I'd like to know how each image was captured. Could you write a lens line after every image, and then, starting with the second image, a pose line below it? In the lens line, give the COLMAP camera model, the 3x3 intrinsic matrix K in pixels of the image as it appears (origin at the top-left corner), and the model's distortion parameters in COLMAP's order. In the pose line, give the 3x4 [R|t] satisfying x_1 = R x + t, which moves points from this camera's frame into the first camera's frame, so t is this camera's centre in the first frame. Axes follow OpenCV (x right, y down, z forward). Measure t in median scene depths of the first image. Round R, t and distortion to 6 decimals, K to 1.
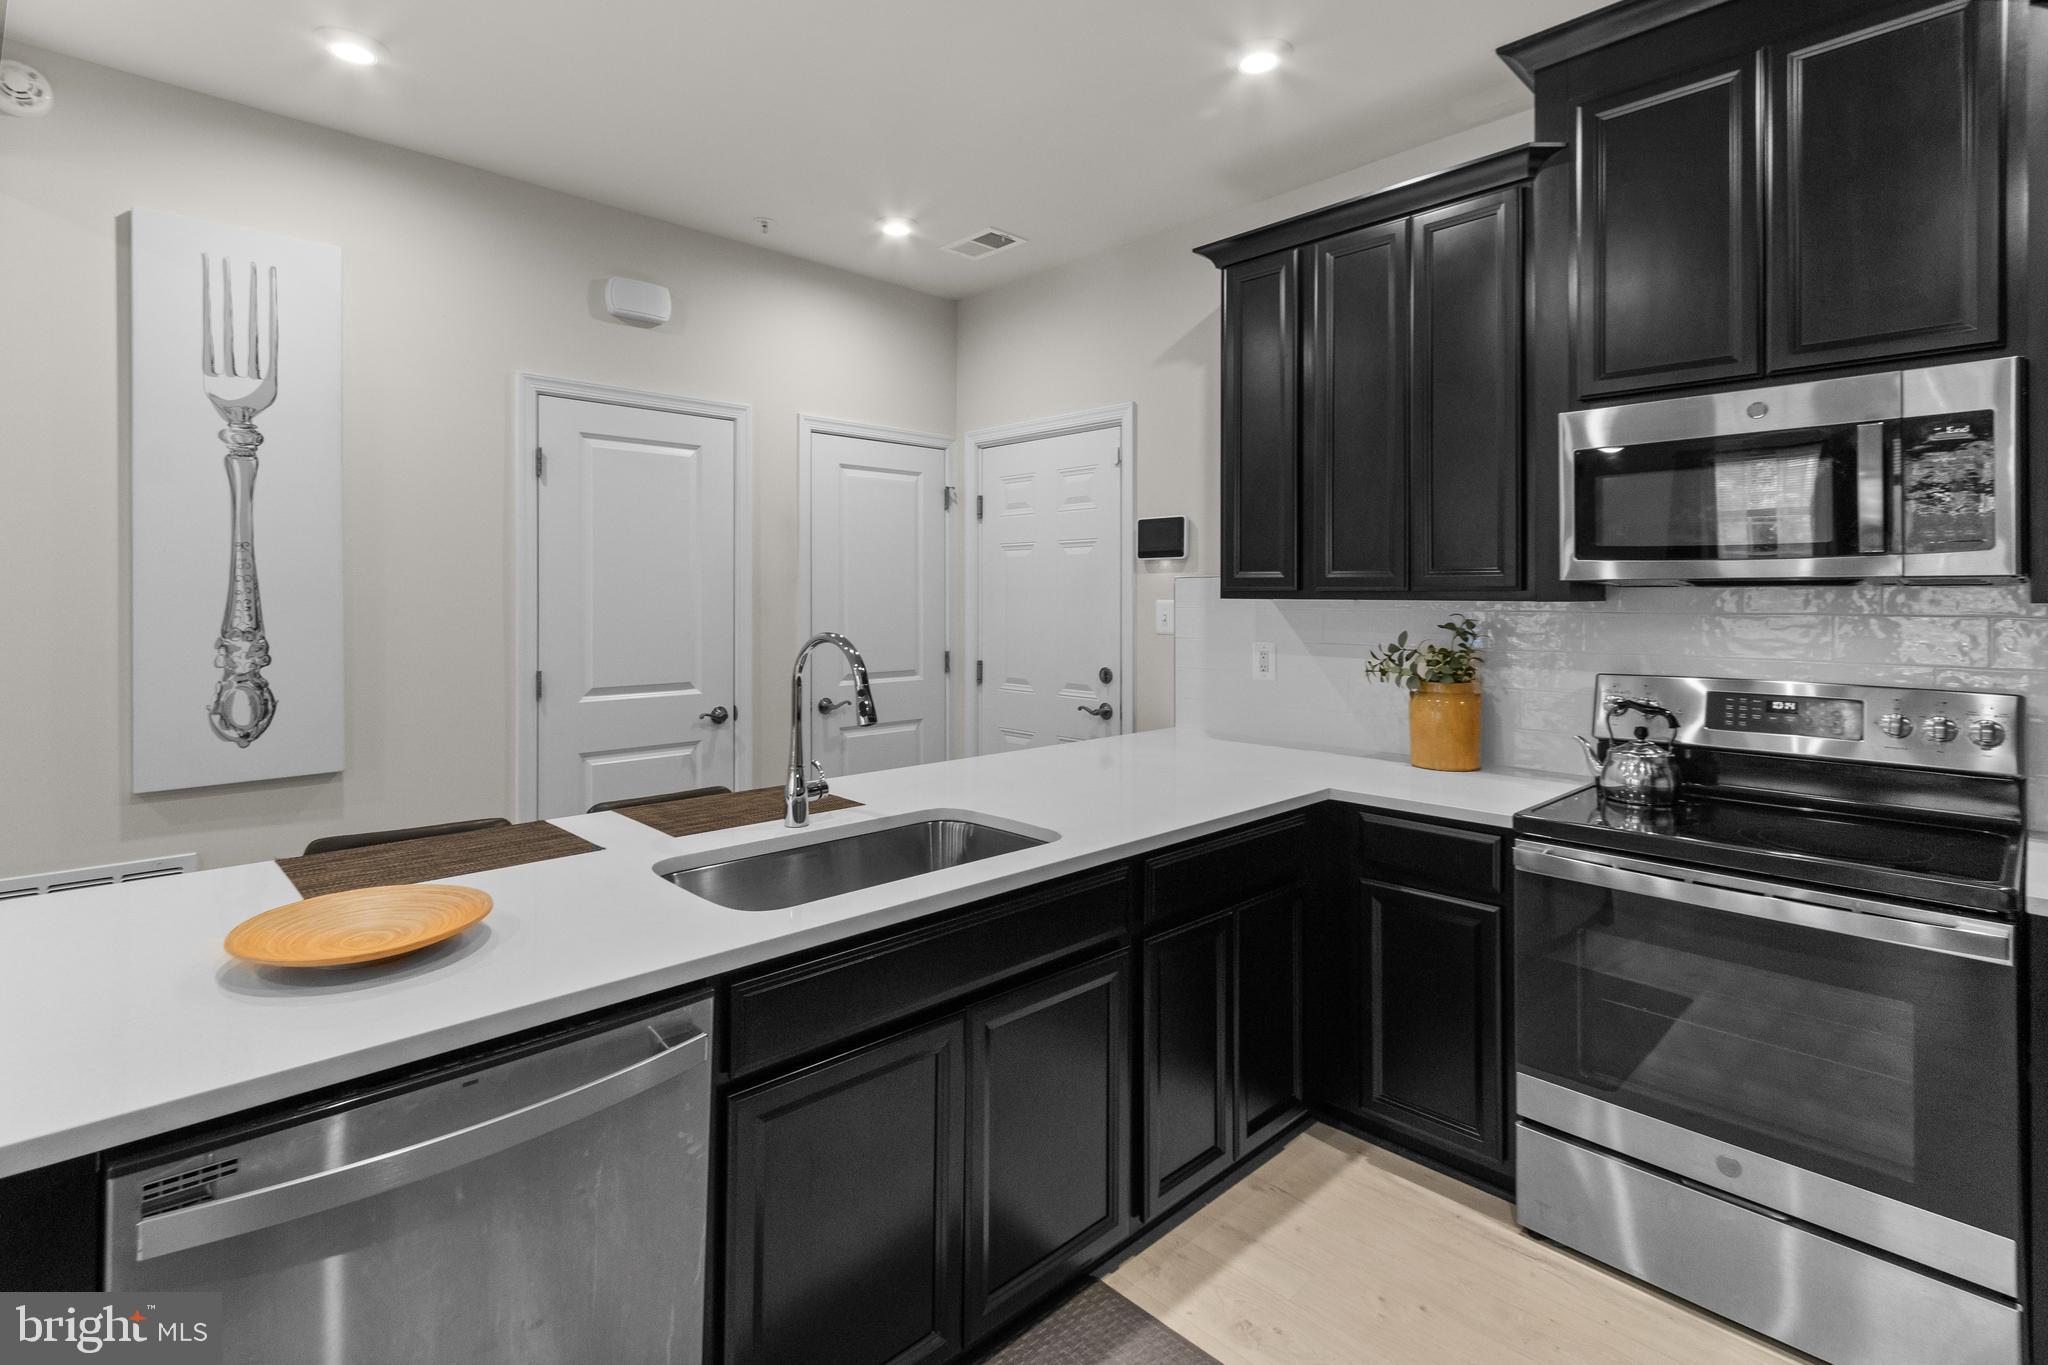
lens RADIAL K [[966.6, 0, 1015.8], [0, 966.6, 591.0], [0, 0, 1]] dist [0.003315, -0.000026]
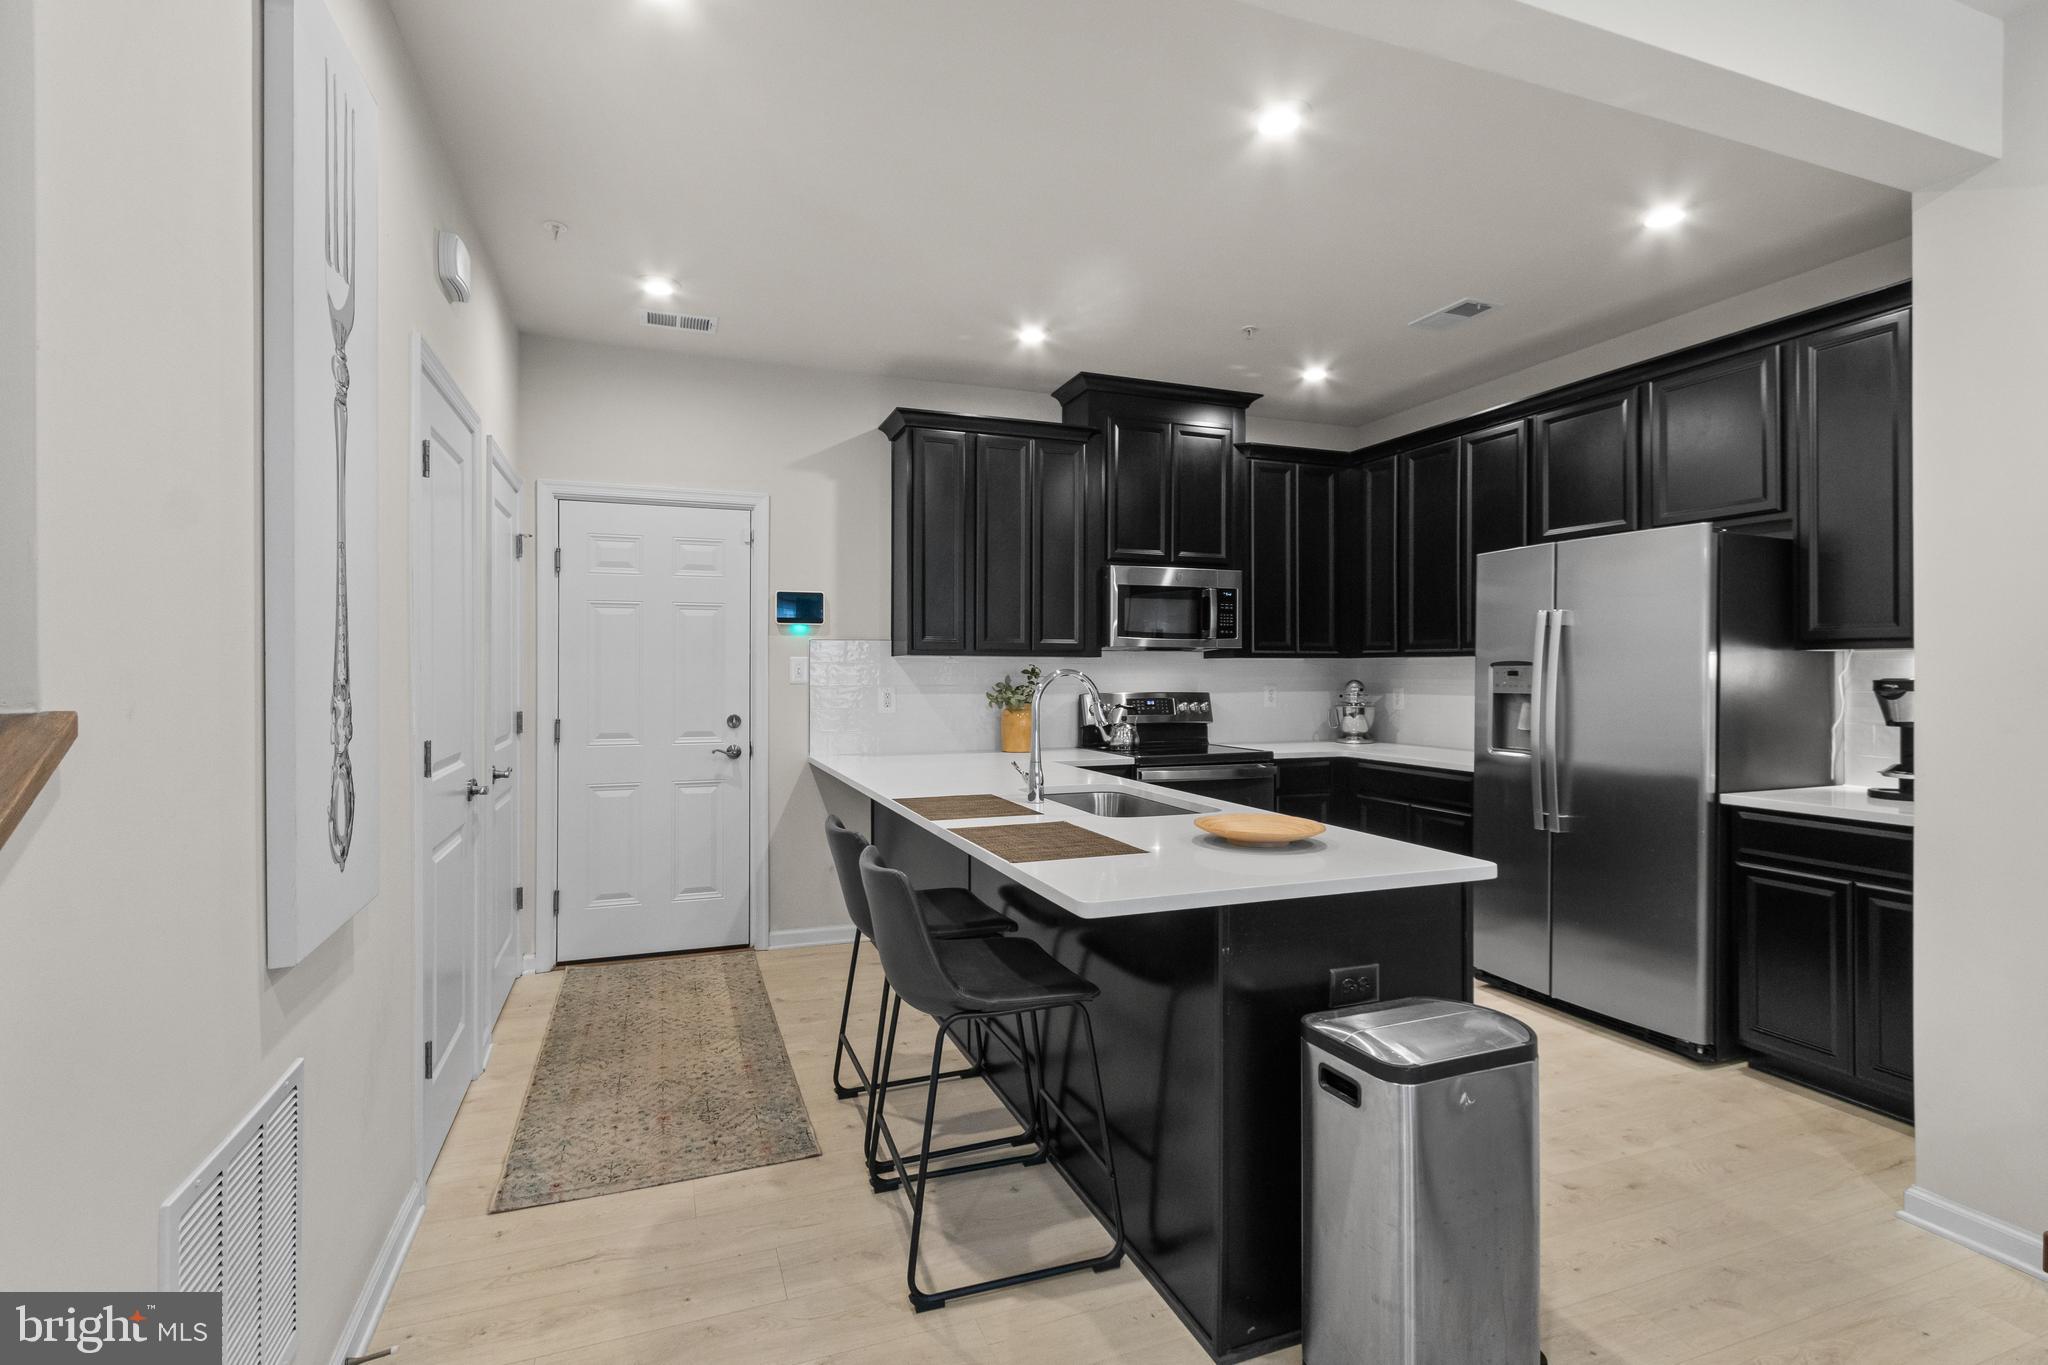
lens RADIAL K [[966.6, 0, 995.2], [0, 966.6, 661.8], [0, 0, 1]] dist [0.003315, -0.000026]
pose [[0.398422, 0.005001, 0.917188, -1.294943], [-0.005759, 0.999979, -0.002951, 0.026039], [-0.917184, -0.004107, 0.398443, 0.370132]]
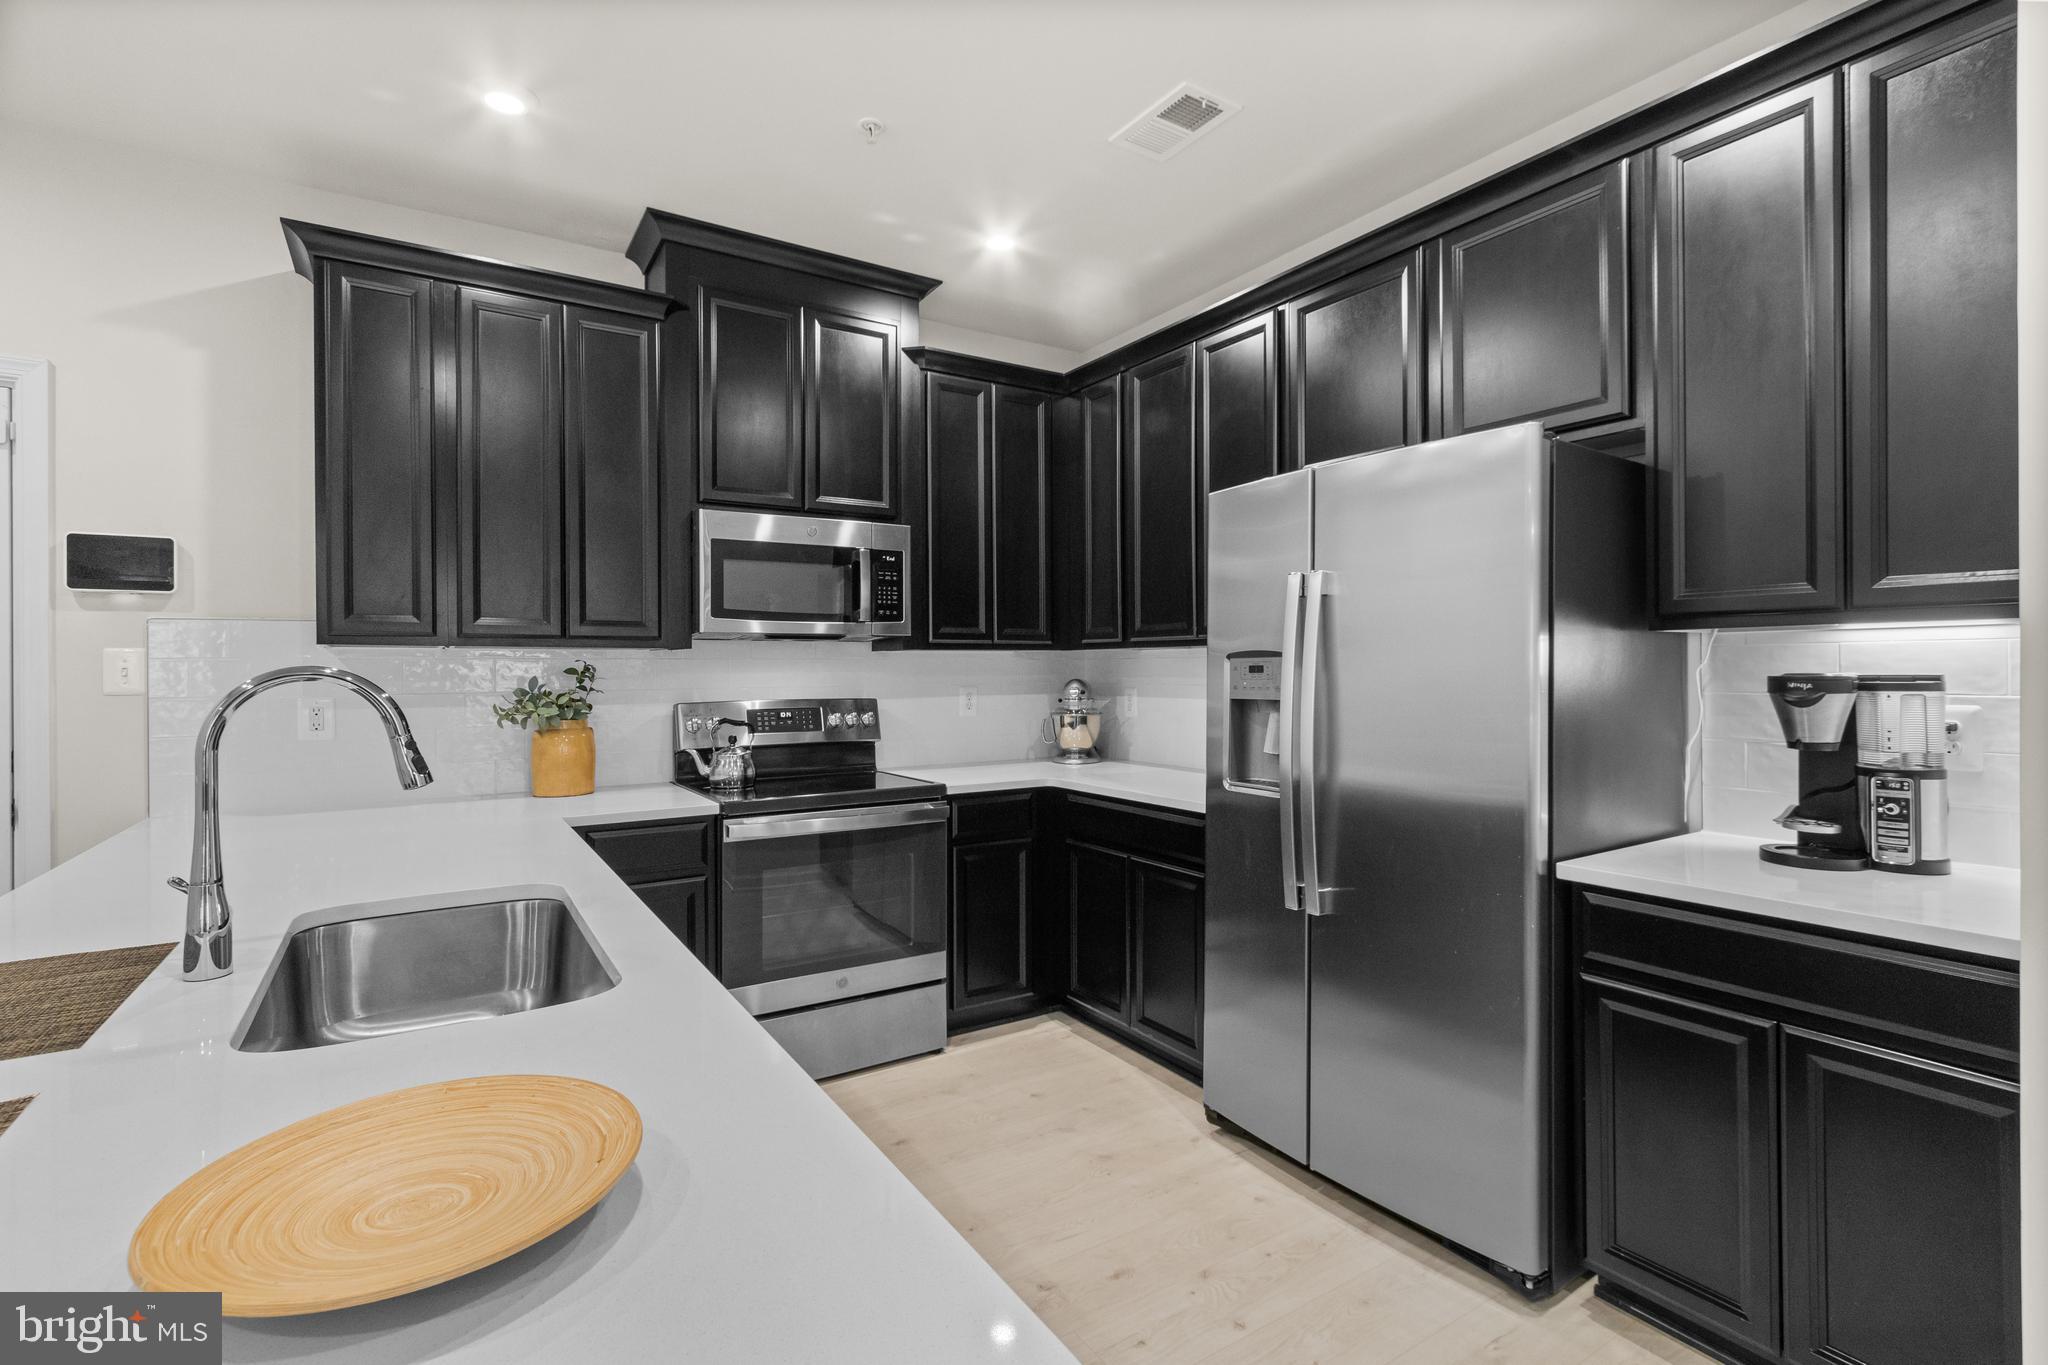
lens RADIAL K [[966.6, 0, 1004.7], [0, 966.6, 660.2], [0, 0, 1]] dist [0.003315, -0.000026]
pose [[0.199630, 0.003838, 0.979864, -0.618343], [-0.000895, 0.999993, -0.003735, 0.029785], [-0.979871, -0.000131, 0.199632, 0.285213]]
